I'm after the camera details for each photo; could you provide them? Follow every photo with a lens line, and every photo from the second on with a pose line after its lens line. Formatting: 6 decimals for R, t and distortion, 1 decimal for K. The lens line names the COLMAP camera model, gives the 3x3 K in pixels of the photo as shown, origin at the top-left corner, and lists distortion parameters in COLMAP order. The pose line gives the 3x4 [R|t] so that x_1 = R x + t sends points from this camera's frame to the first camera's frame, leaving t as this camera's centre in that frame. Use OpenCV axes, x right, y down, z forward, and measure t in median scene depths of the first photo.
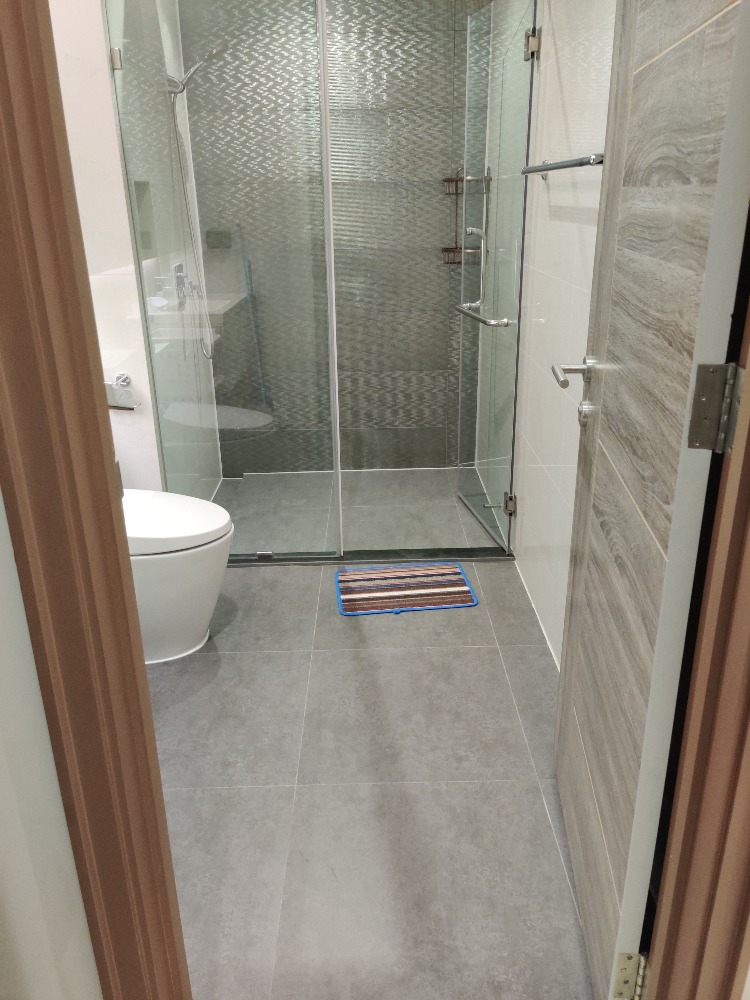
lens RADIAL K [[762.8, 0, 365.9], [0, 762.8, 476.0], [0, 0, 1]] dist [0.064654, -0.073027]
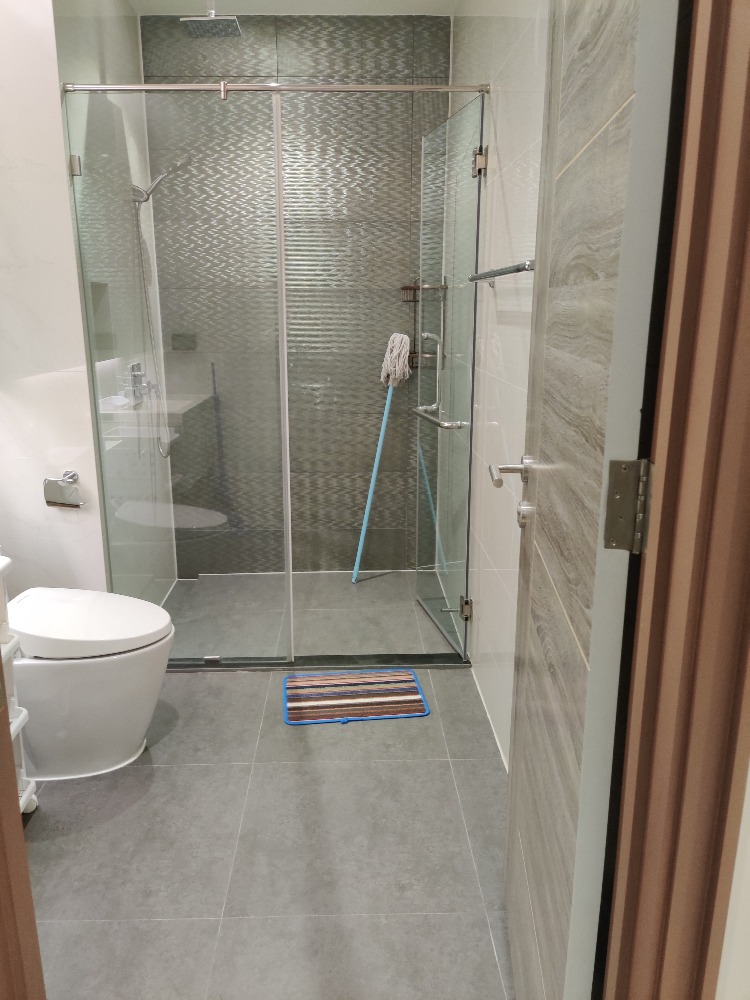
lens RADIAL K [[762.8, 0, 356.1], [0, 762.8, 493.2], [0, 0, 1]] dist [0.064654, -0.073027]
pose [[0.999752, 0.012814, 0.018229, 0.034794], [-0.010697, 0.993670, -0.111831, 0.001931], [-0.019546, 0.111609, 0.993560, 0.022776]]
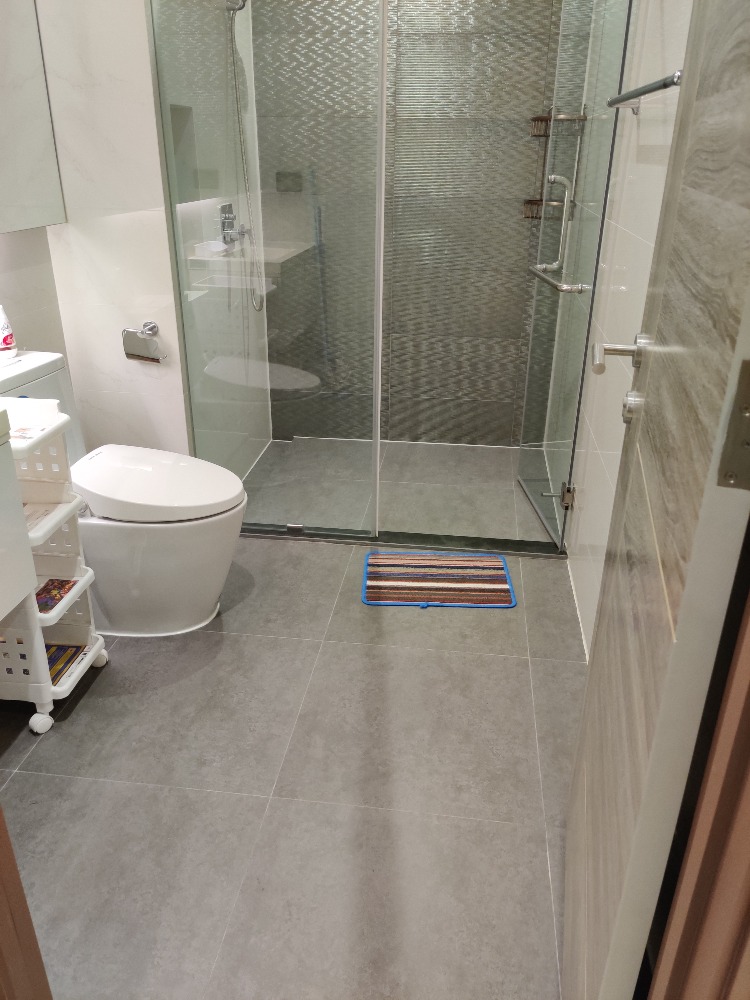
lens RADIAL K [[762.8, 0, 374.0], [0, 762.8, 491.4], [0, 0, 1]] dist [0.064654, -0.073027]
pose [[0.990793, 0.084176, -0.106040, 0.071921], [-0.076570, 0.994324, 0.073869, -0.020979], [0.111656, -0.065069, 0.991614, 0.113162]]
